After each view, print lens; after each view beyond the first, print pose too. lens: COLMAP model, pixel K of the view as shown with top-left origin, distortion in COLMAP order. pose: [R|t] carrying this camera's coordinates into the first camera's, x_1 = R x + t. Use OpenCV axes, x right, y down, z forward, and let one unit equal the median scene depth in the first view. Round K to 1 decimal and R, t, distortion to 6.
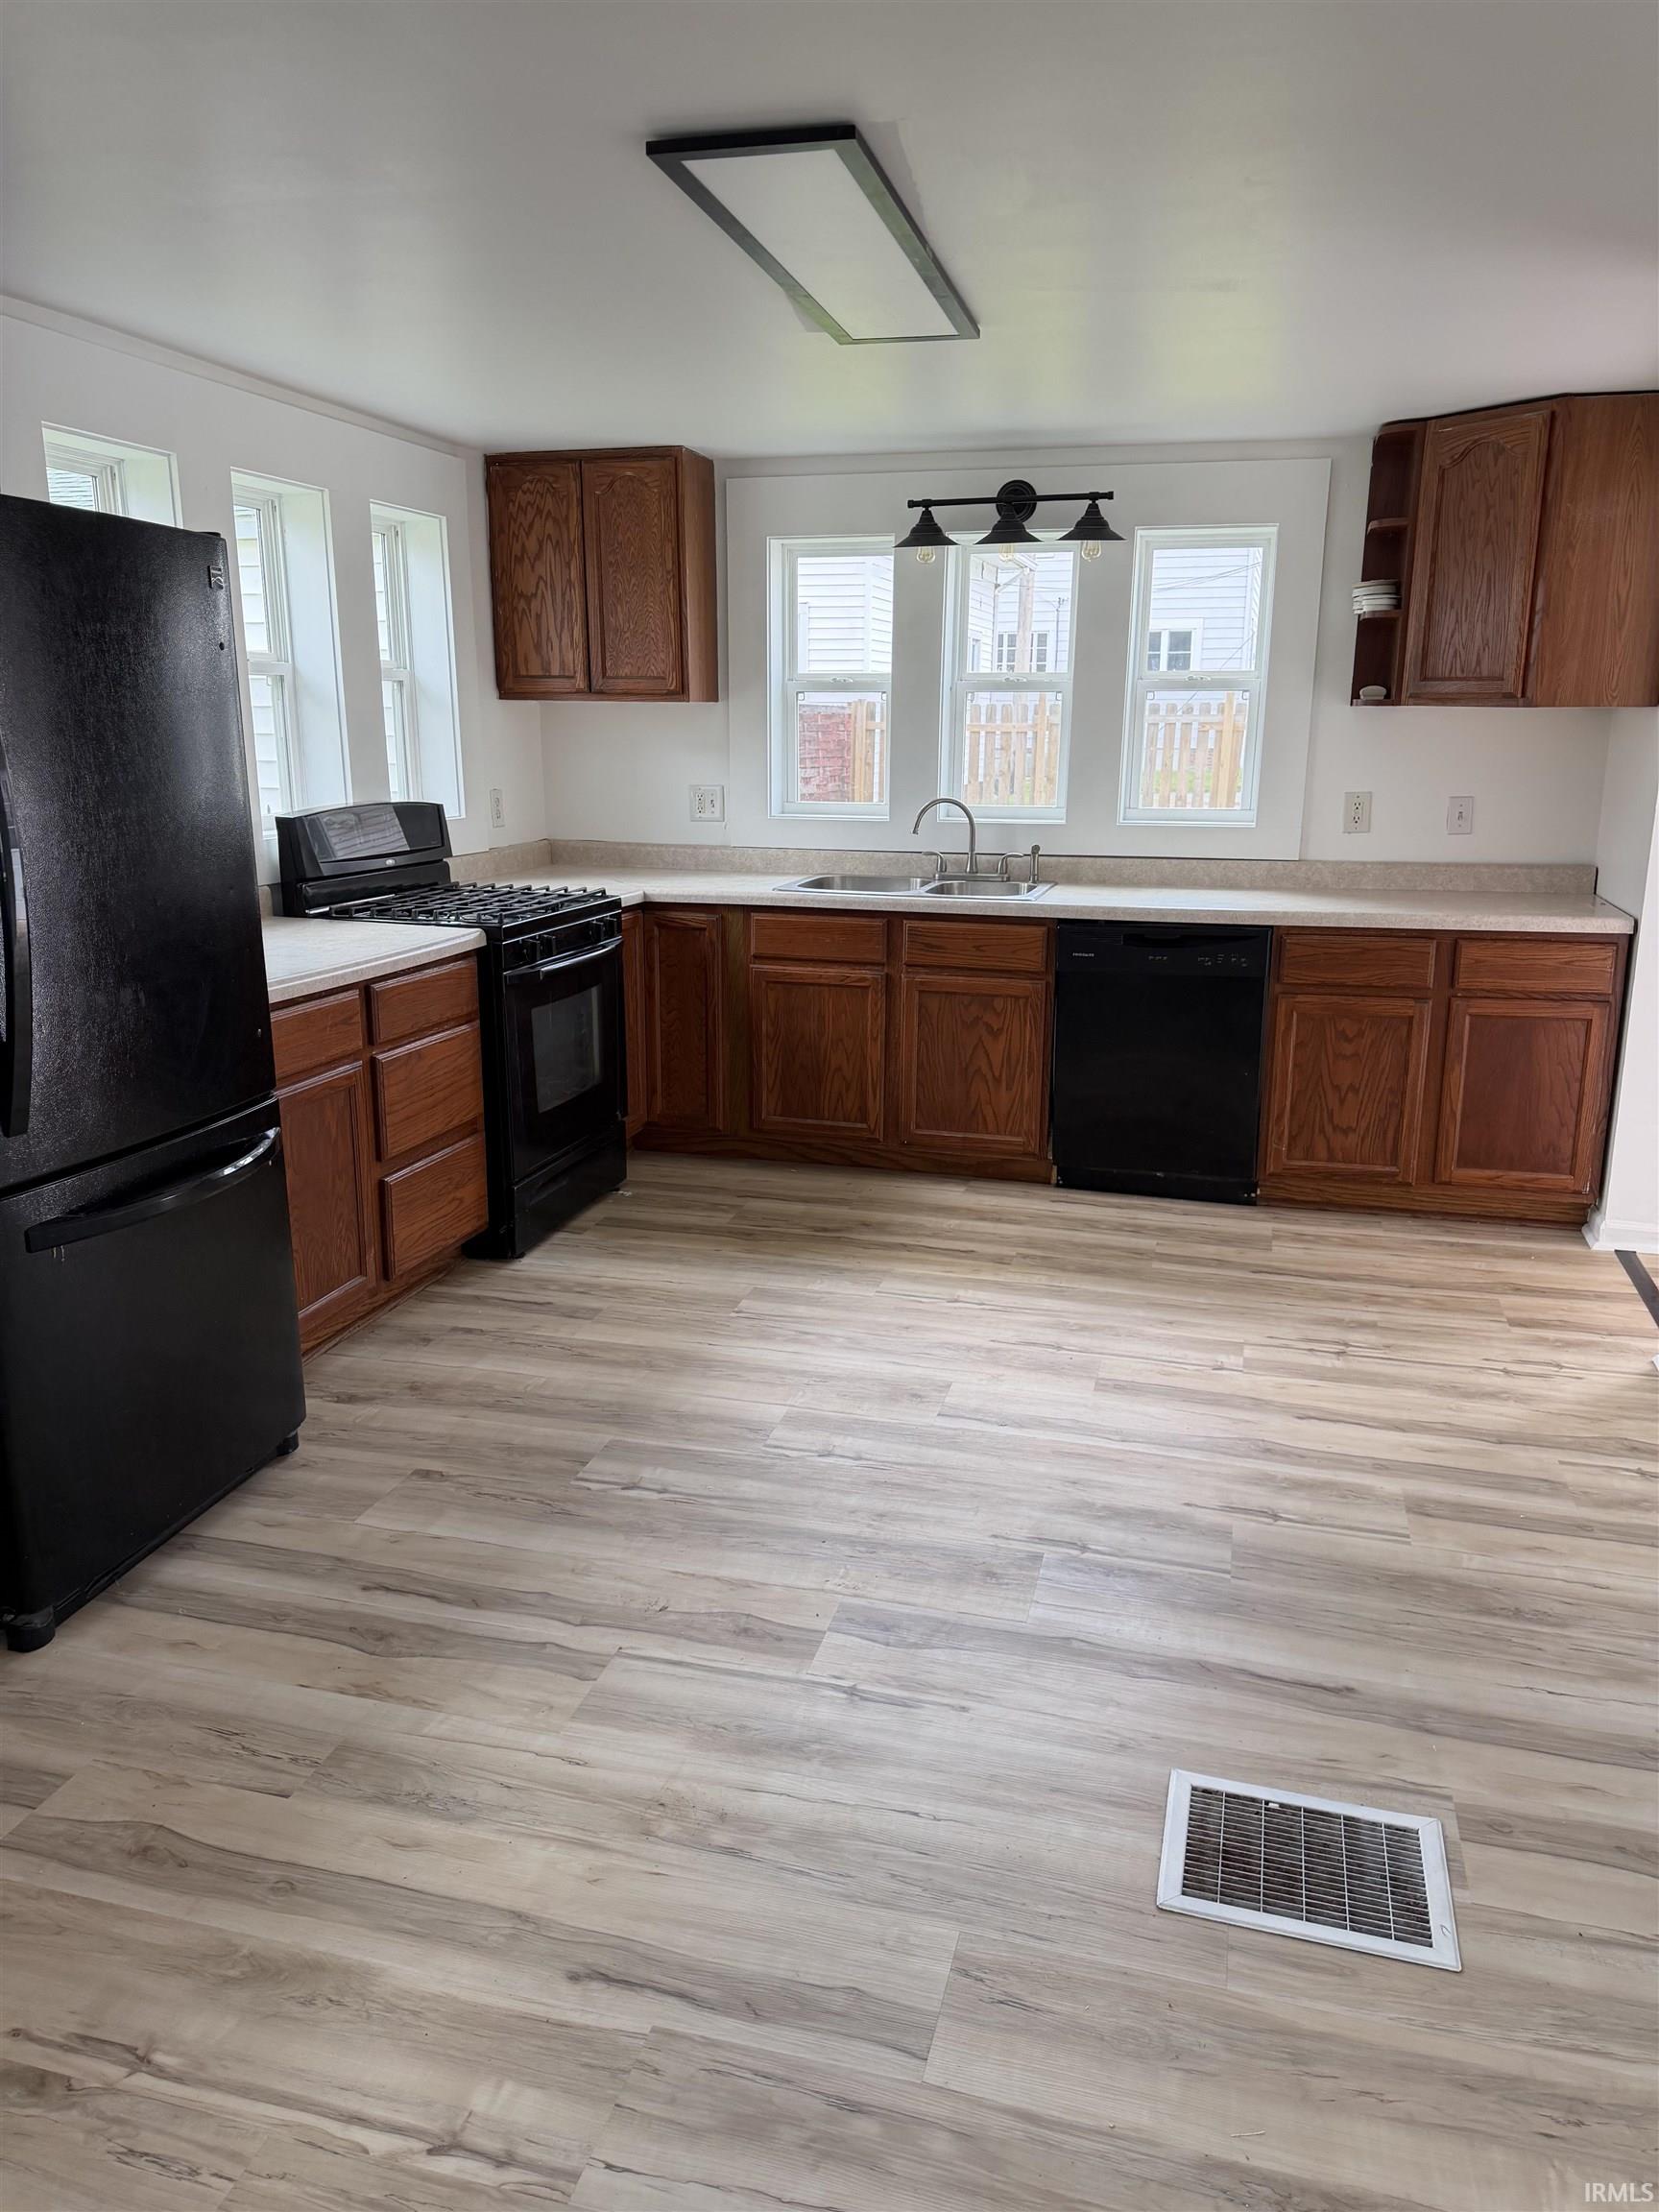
lens RADIAL K [[1568.6, 0, 807.7], [0, 1568.6, 1079.6], [0, 0, 1]] dist [0.098233, -0.086052]
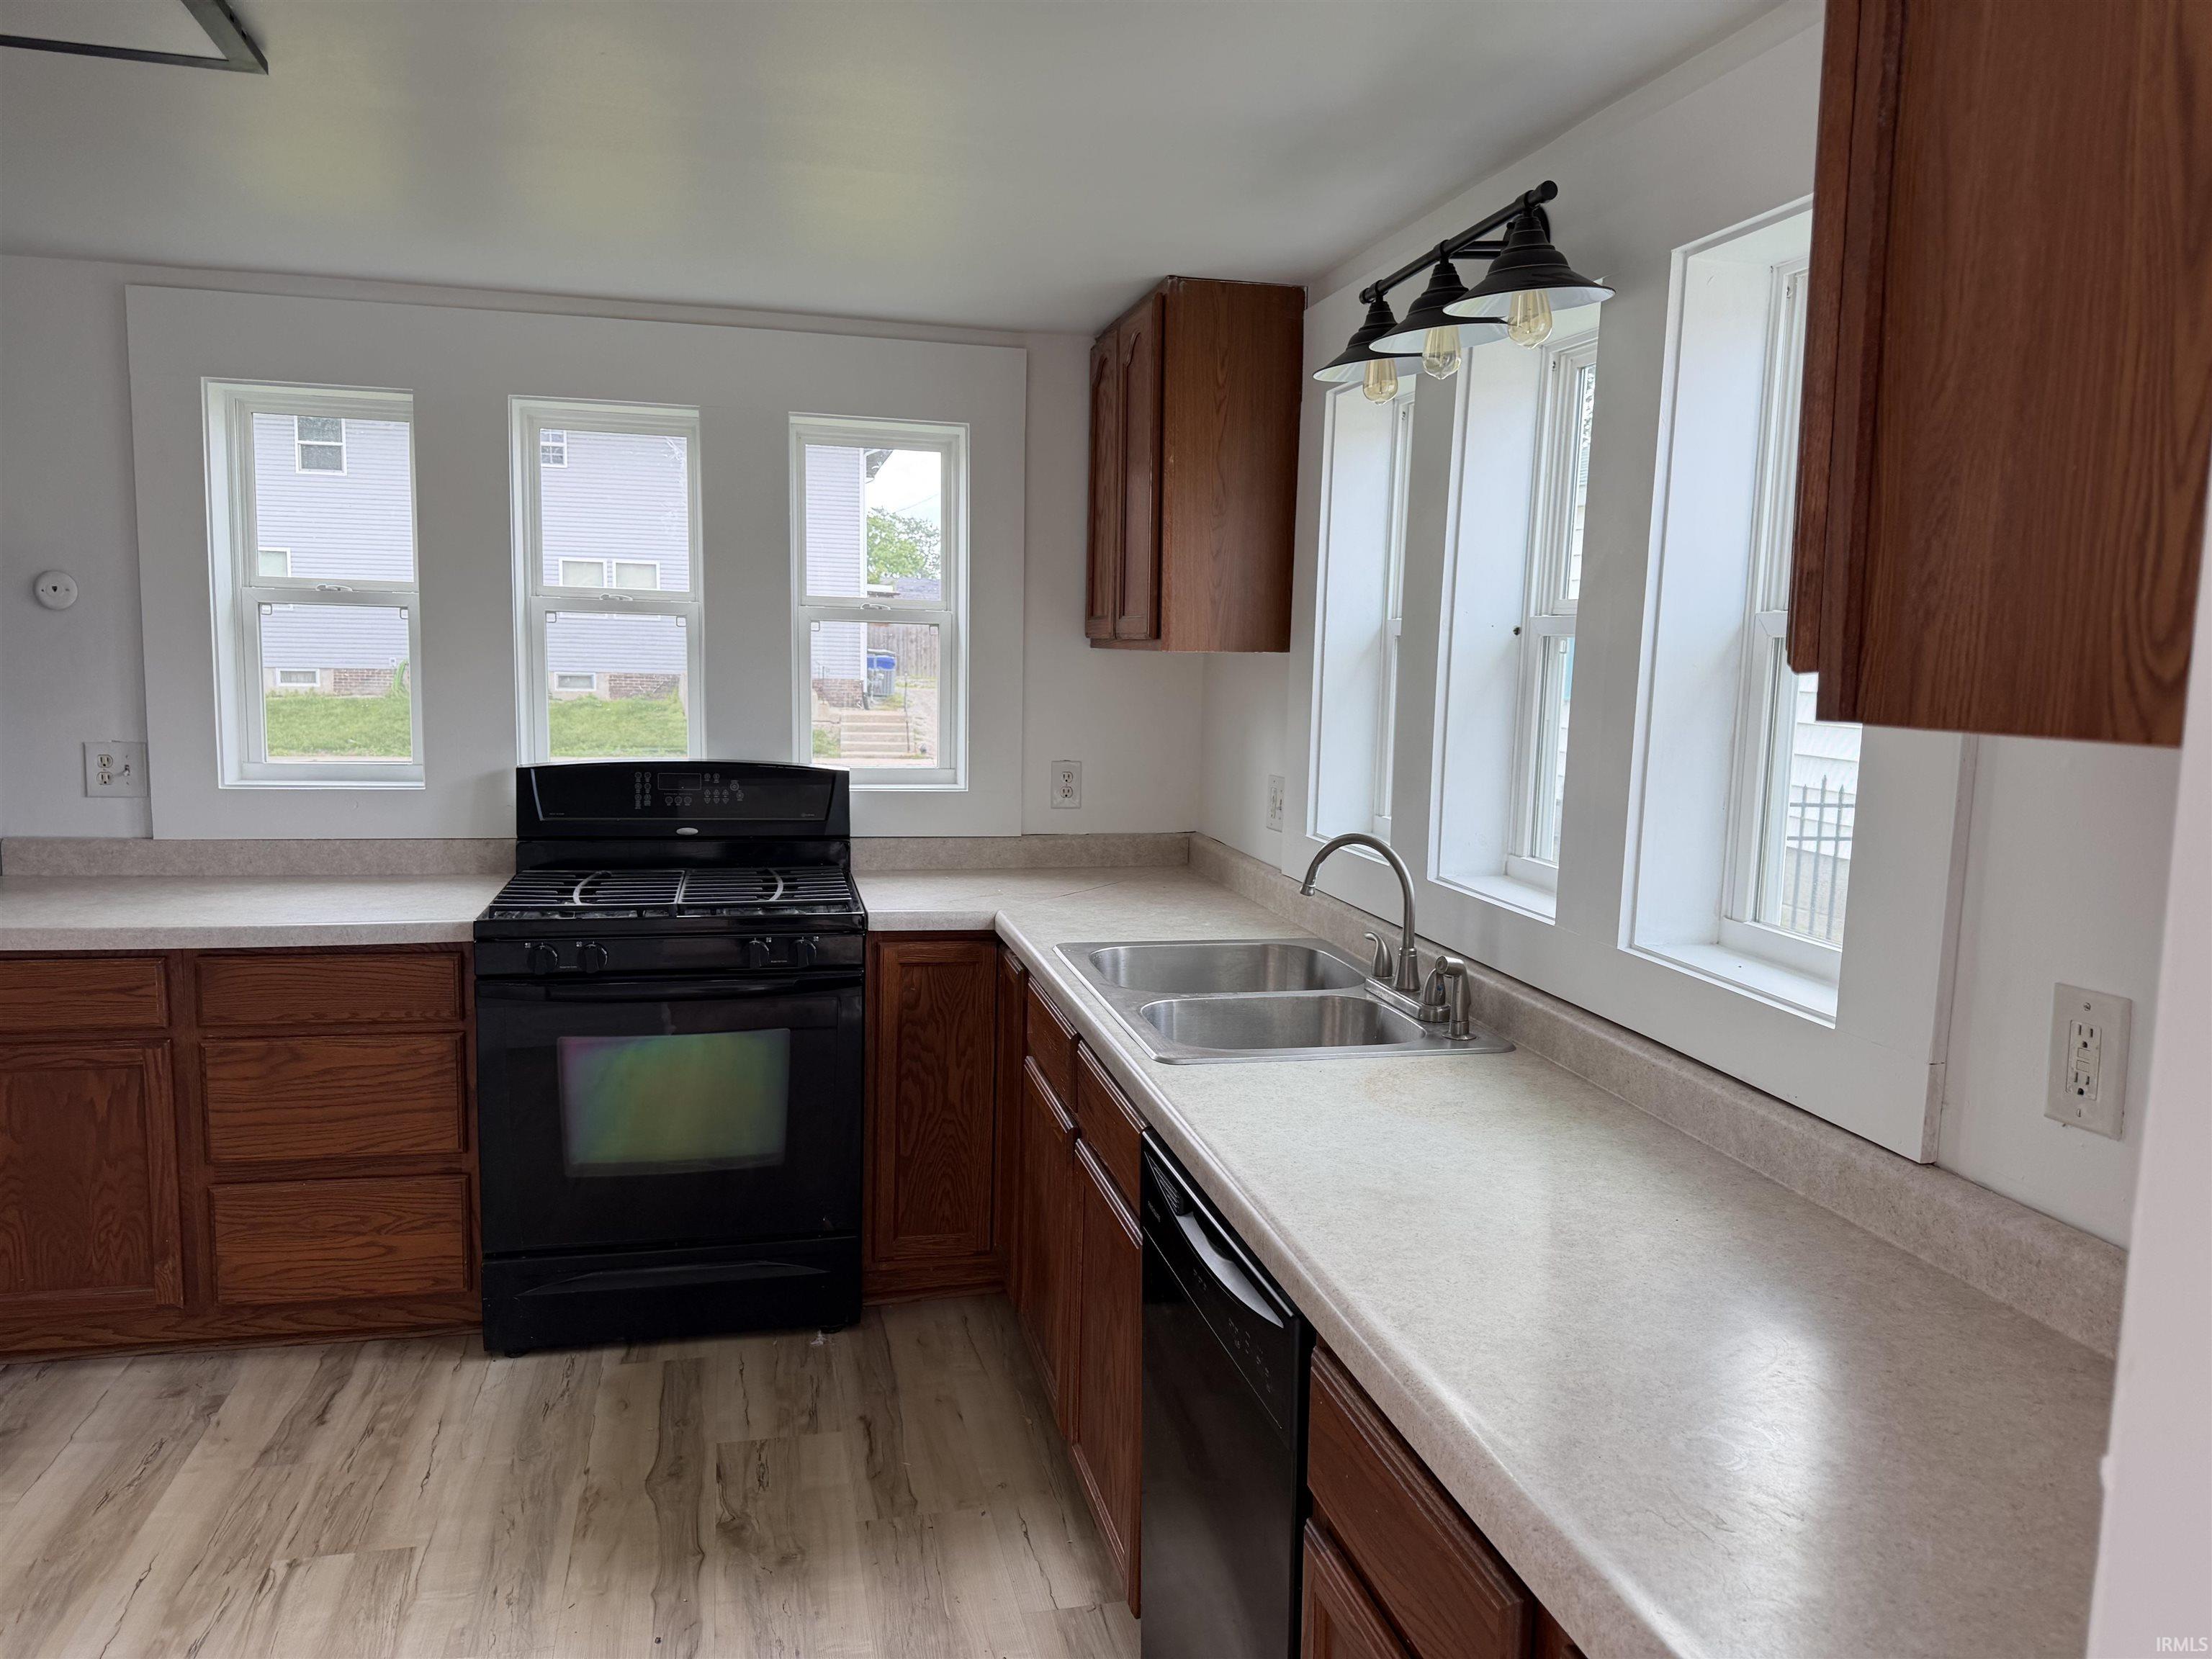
lens RADIAL K [[1539.8, 0, 1106.0], [0, 1539.8, 829.5], [0, 0, 1]] dist [0.001840, -0.001560]
pose [[0.501881, 0.111137, -0.857767, 0.567860], [-0.221409, 0.975176, -0.003198, -0.195142], [0.836118, 0.191523, 0.514029, 0.814168]]
